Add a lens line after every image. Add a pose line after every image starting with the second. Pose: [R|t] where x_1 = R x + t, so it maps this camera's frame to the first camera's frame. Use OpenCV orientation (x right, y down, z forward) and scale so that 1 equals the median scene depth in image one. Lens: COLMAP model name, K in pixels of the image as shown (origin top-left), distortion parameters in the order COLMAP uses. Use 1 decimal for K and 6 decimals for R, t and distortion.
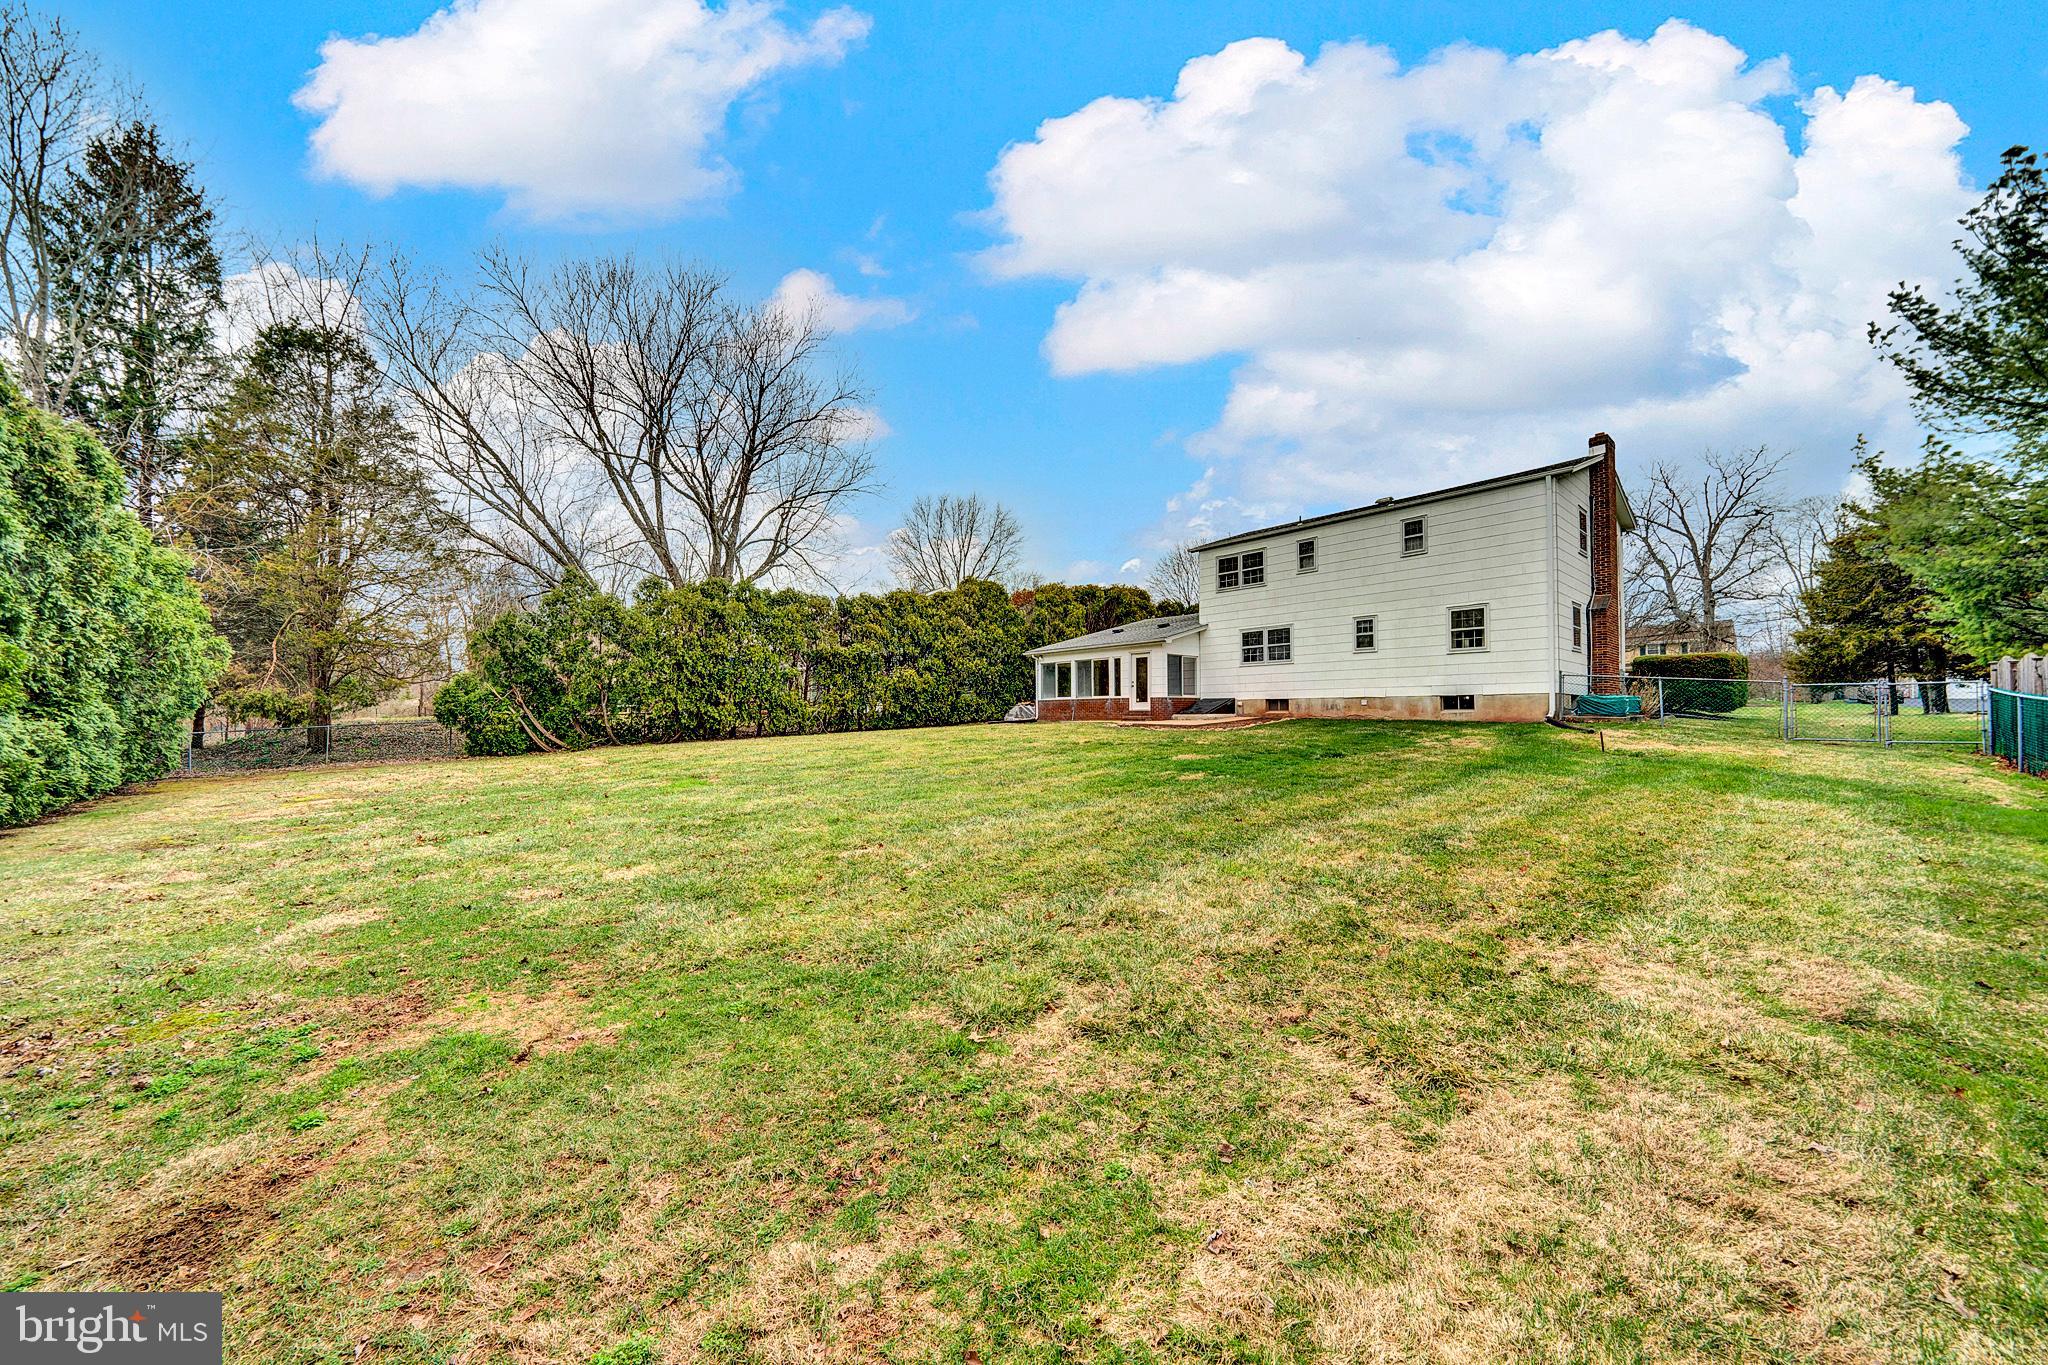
lens RADIAL K [[725.7, 0, 991.5], [0, 725.7, 702.8], [0, 0, 1]] dist [-0.000185, -0.000006]
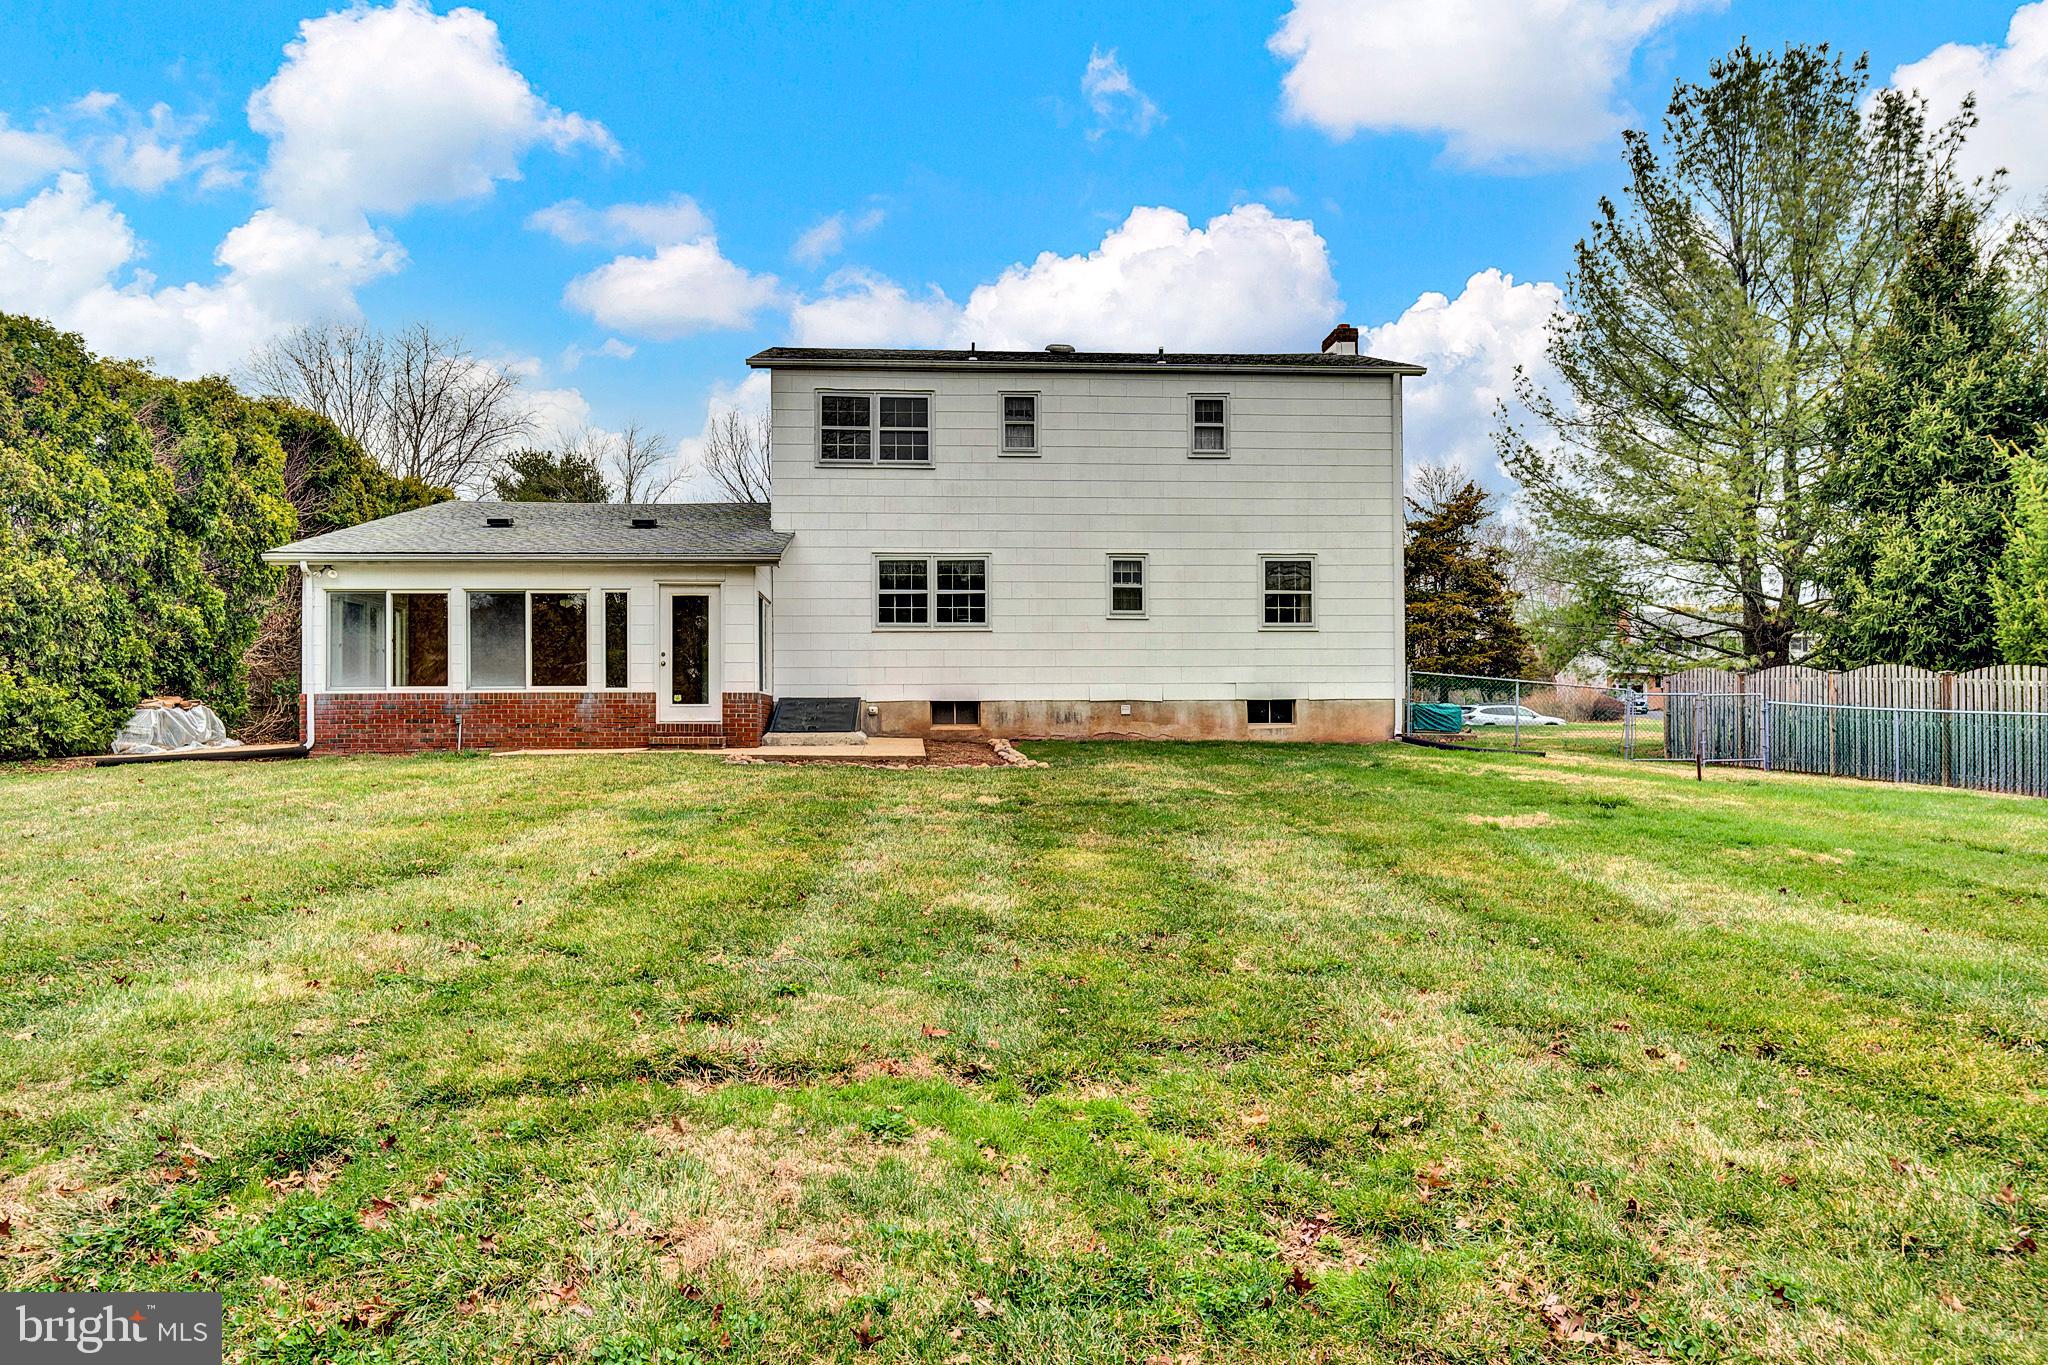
lens RADIAL K [[1397.0, 0, 1023.6], [0, 1397.0, 716.4], [0, 0, 1]] dist [-0.001504, -0.001618]
pose [[0.568315, 0.008275, 0.822769, -0.361249], [-0.009752, 0.999947, -0.003321, 0.007877], [-0.822753, -0.006136, 0.568366, 0.414282]]
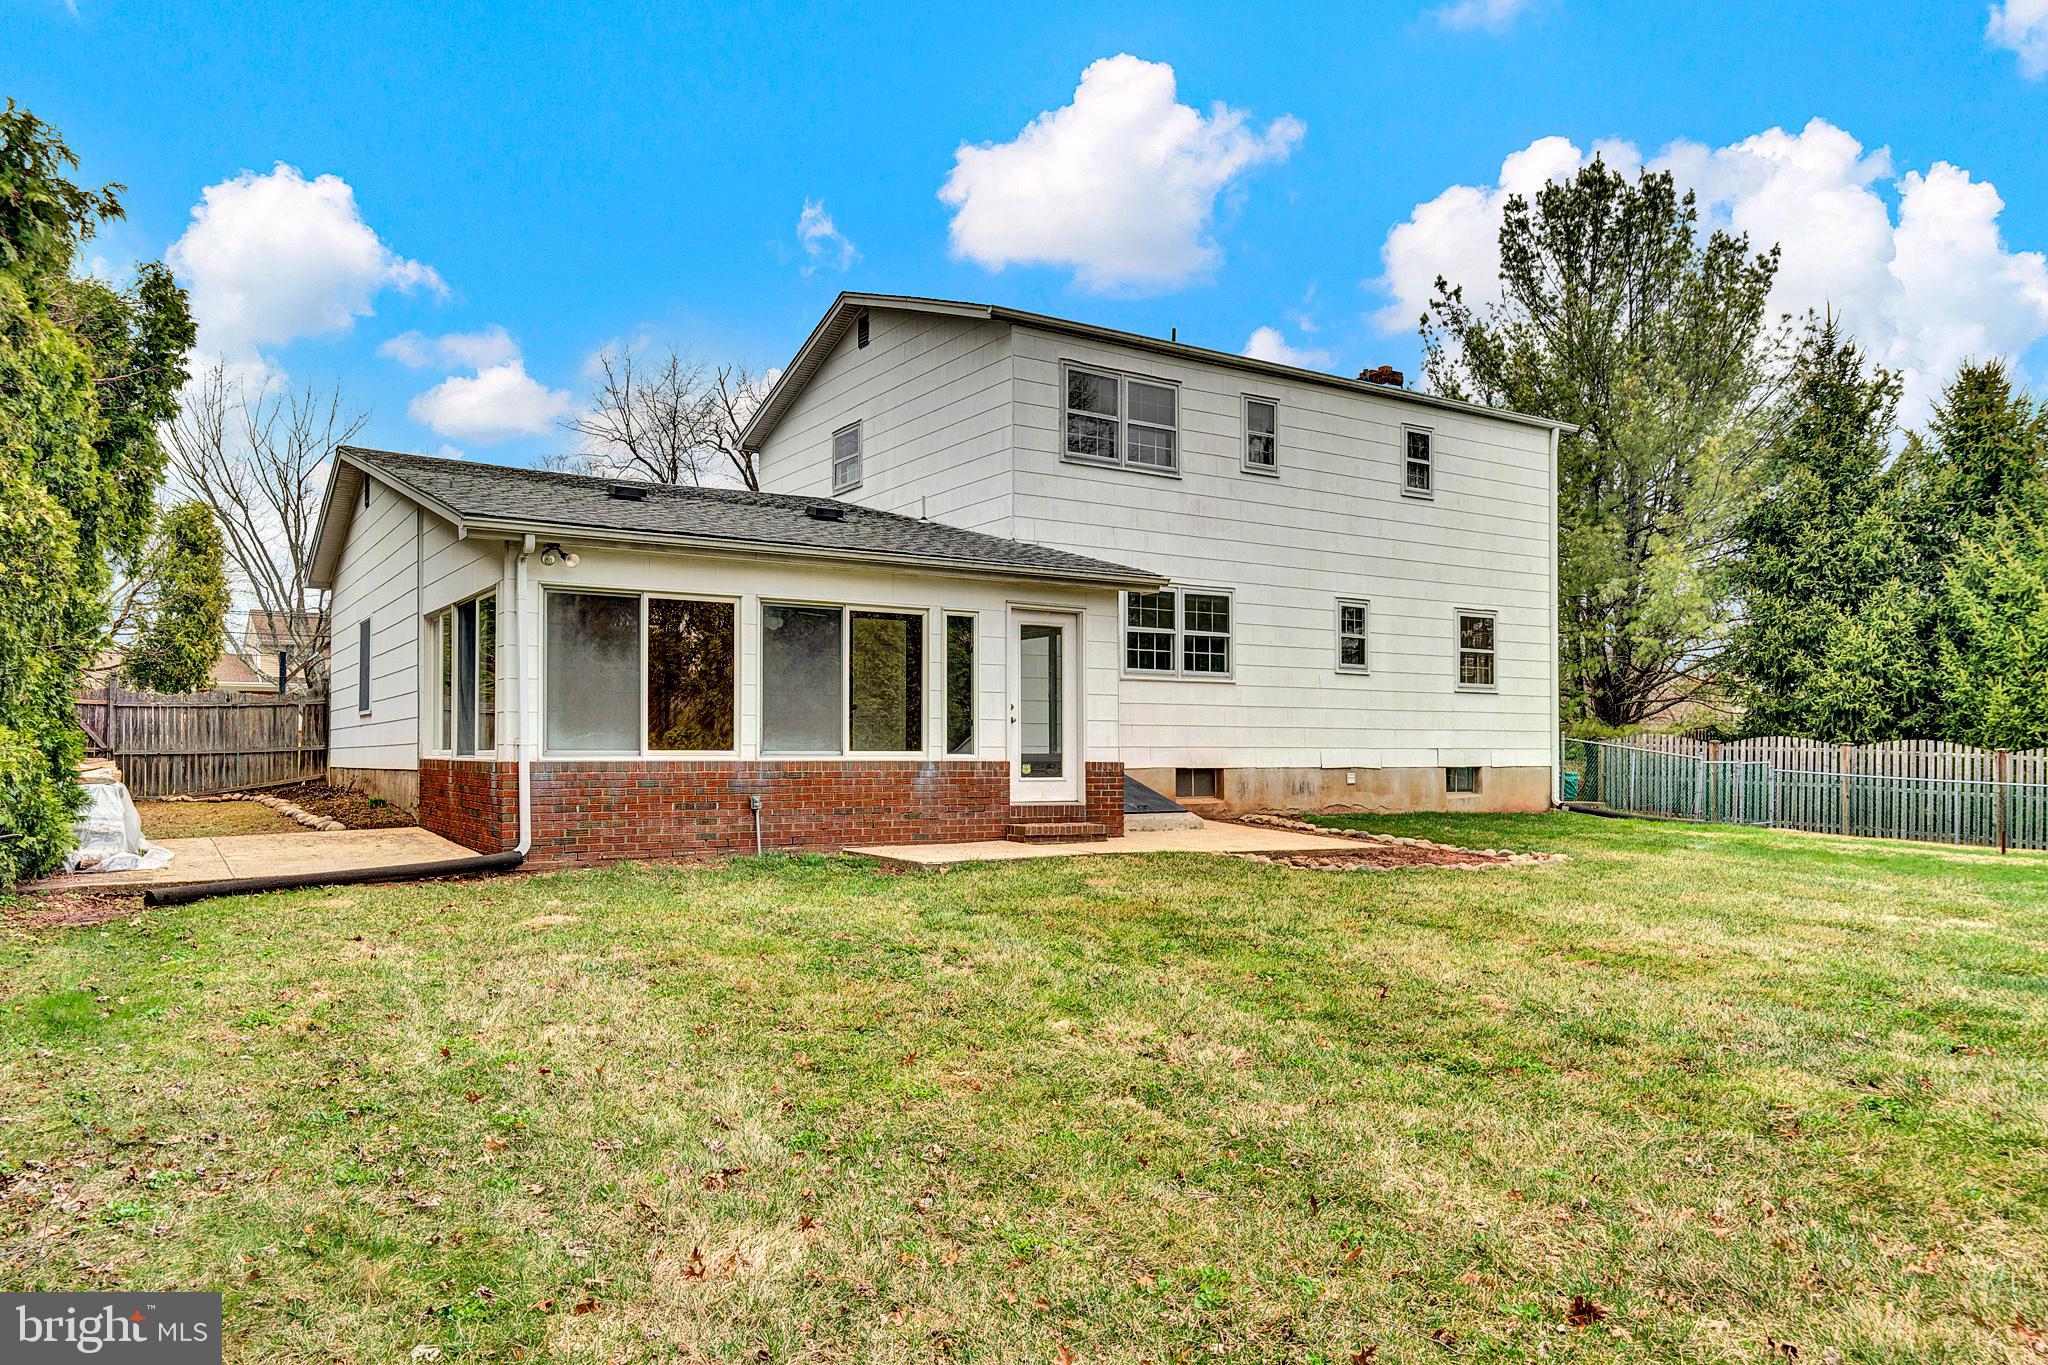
lens RADIAL K [[1392.3, 0, 1023.6], [0, 1392.3, 755.8], [0, 0, 1]] dist [0.001270, 0.000333]
pose [[0.103588, 0.005856, 0.994603, -0.380840], [-0.017178, 0.999844, -0.004098, -0.007046], [-0.994472, -0.016660, 0.103672, 1.005737]]
